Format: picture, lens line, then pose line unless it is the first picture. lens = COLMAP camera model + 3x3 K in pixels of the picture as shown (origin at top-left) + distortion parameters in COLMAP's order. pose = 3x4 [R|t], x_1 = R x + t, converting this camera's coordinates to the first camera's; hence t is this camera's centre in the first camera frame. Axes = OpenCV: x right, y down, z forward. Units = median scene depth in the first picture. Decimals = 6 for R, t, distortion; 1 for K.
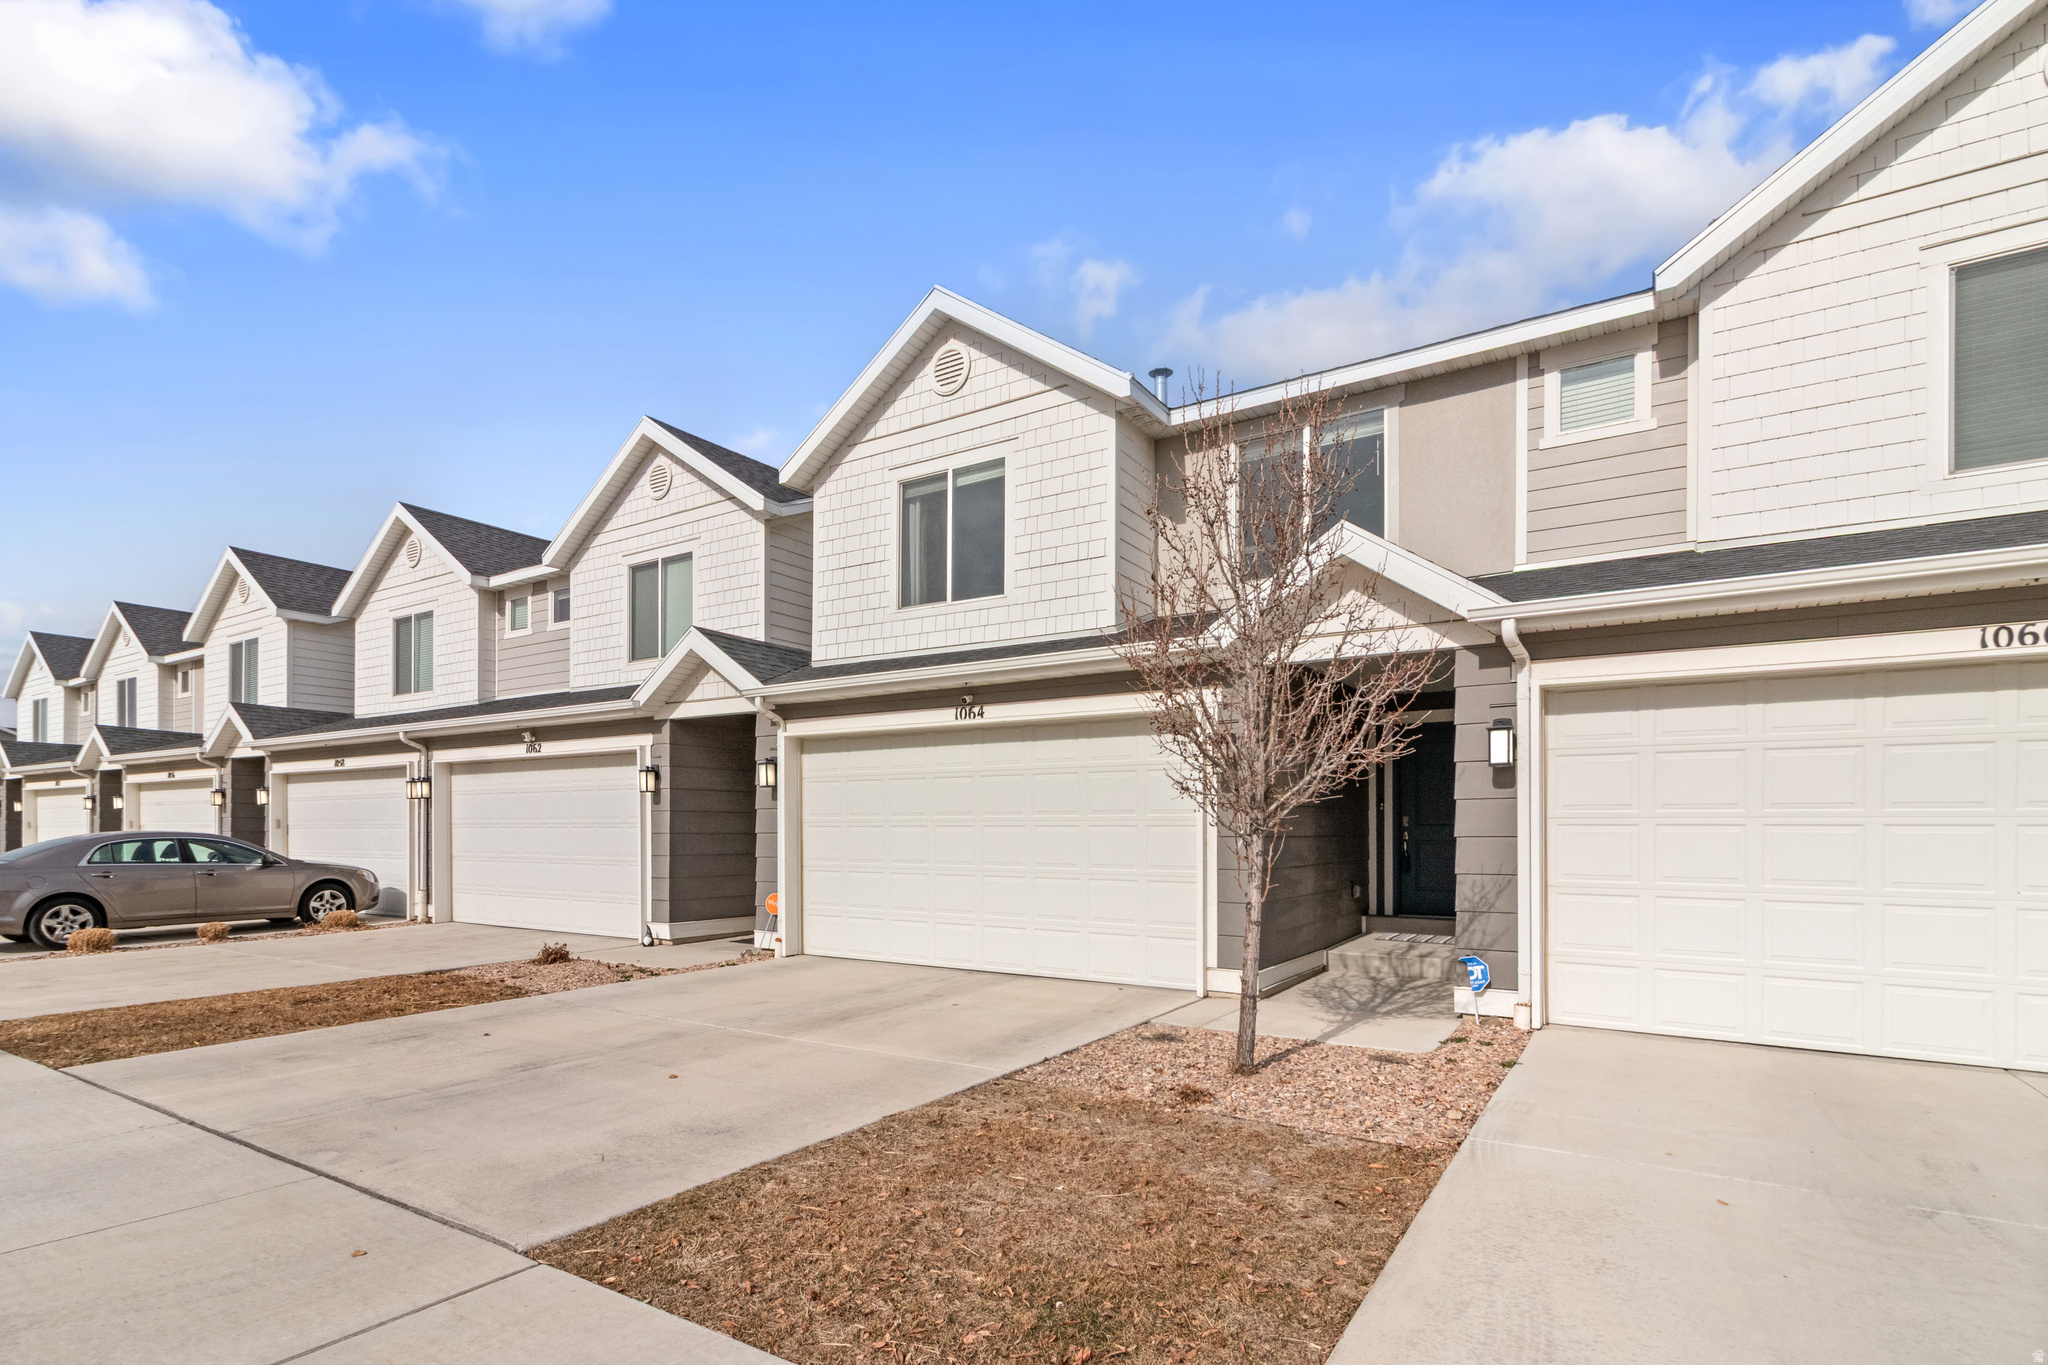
lens RADIAL K [[956.2, 0, 1022.9], [0, 956.2, 686.2], [0, 0, 1]] dist [-0.000624, 0.001152]
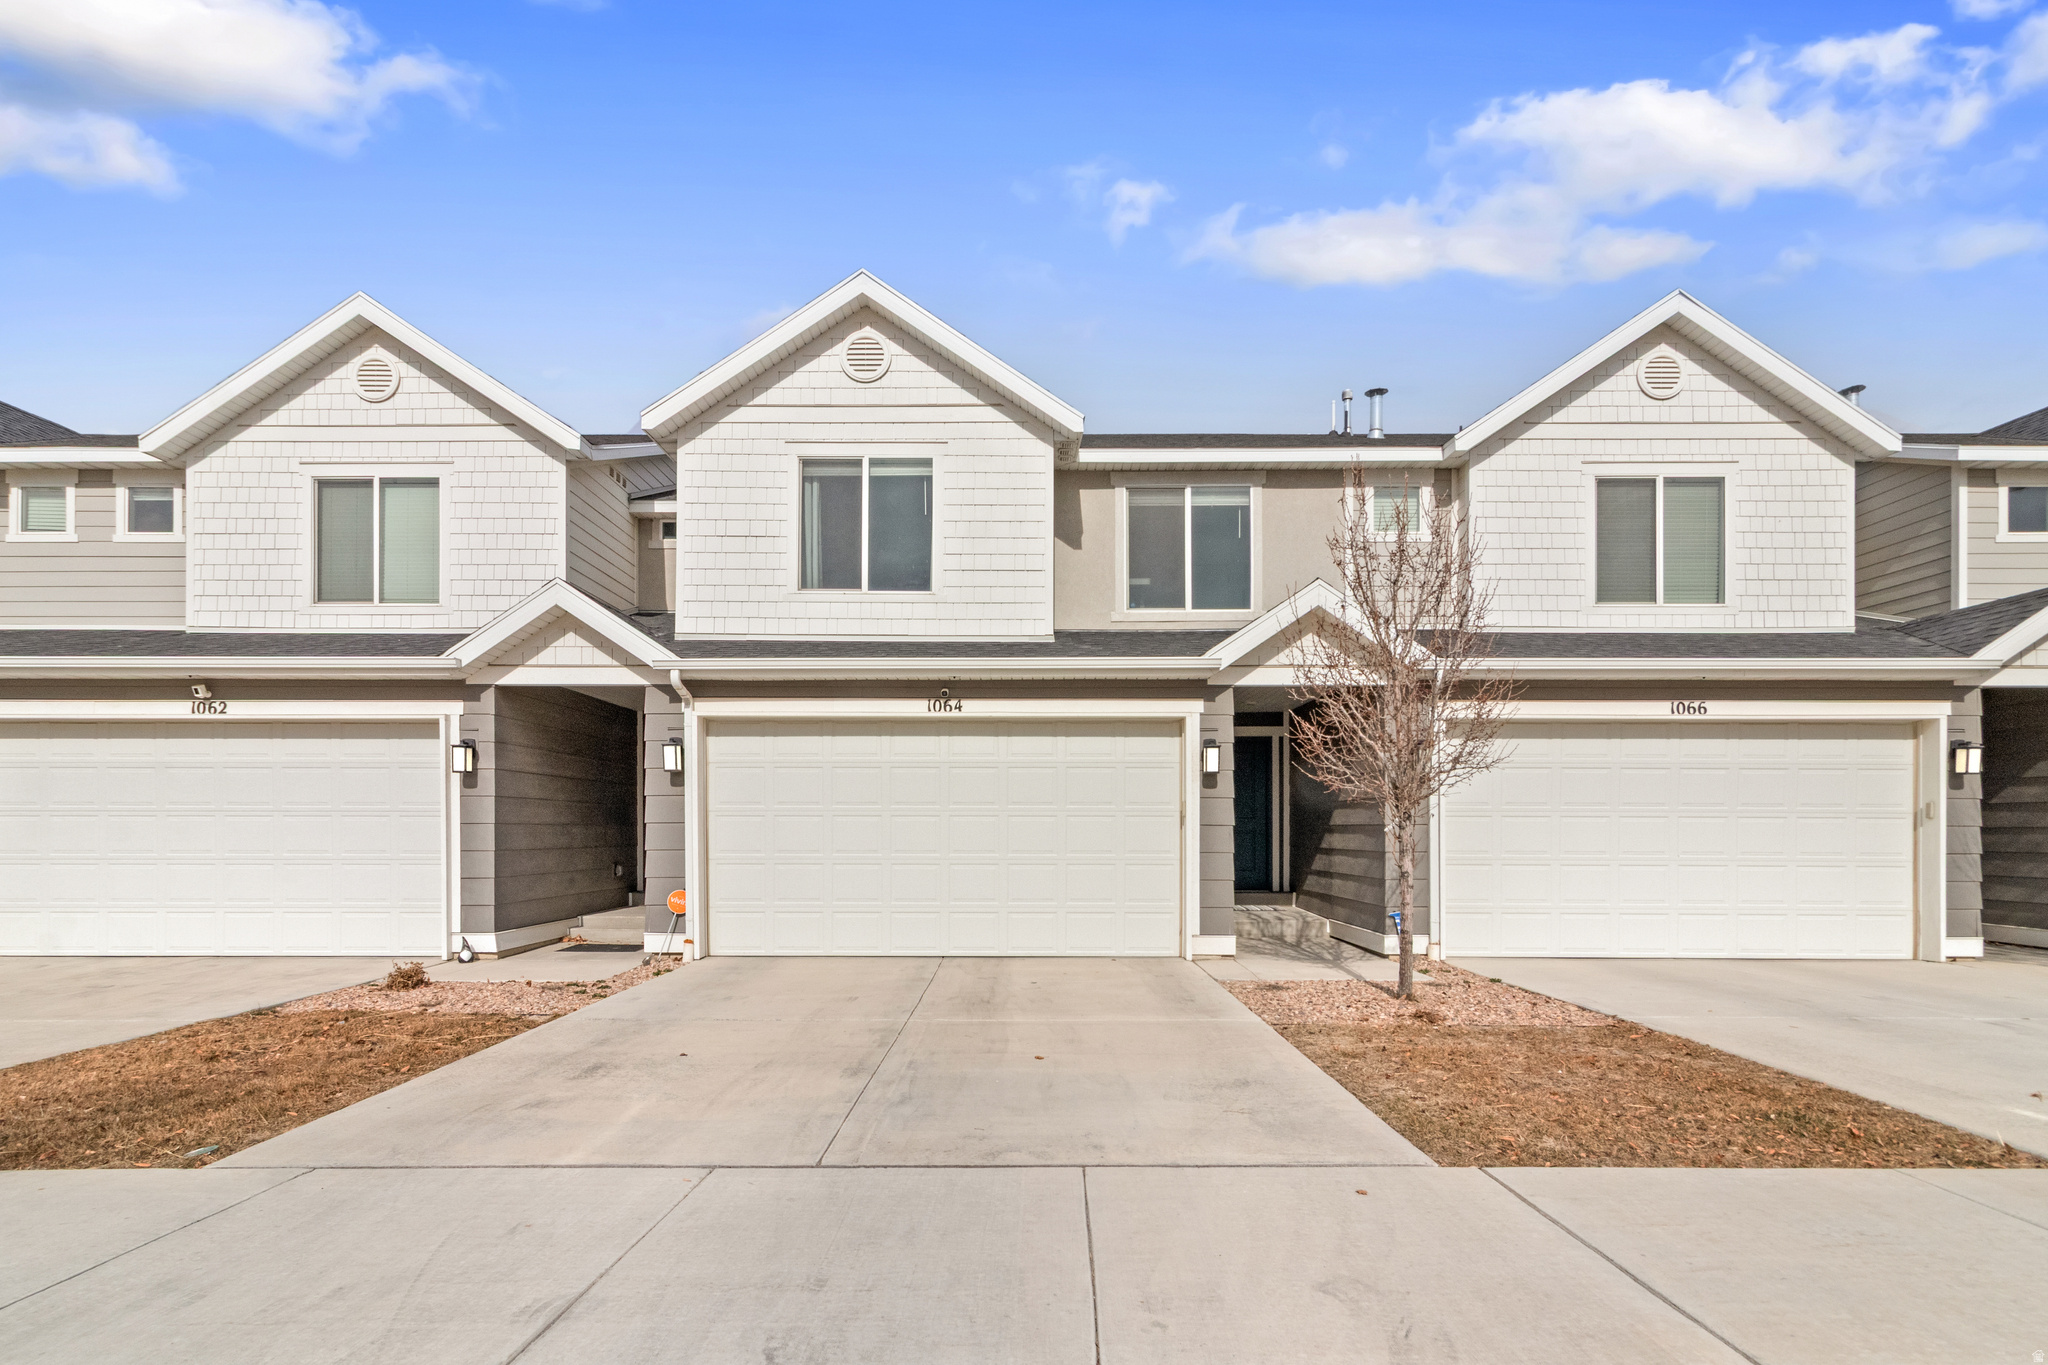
lens RADIAL K [[956.2, 0, 991.3], [0, 956.2, 675.7], [0, 0, 1]] dist [-0.000624, 0.001152]
pose [[0.852859, 0.082672, 0.515556, -0.469422], [-0.077894, 0.996482, -0.030935, 0.020484], [-0.516299, -0.013776, 0.856298, 0.081469]]
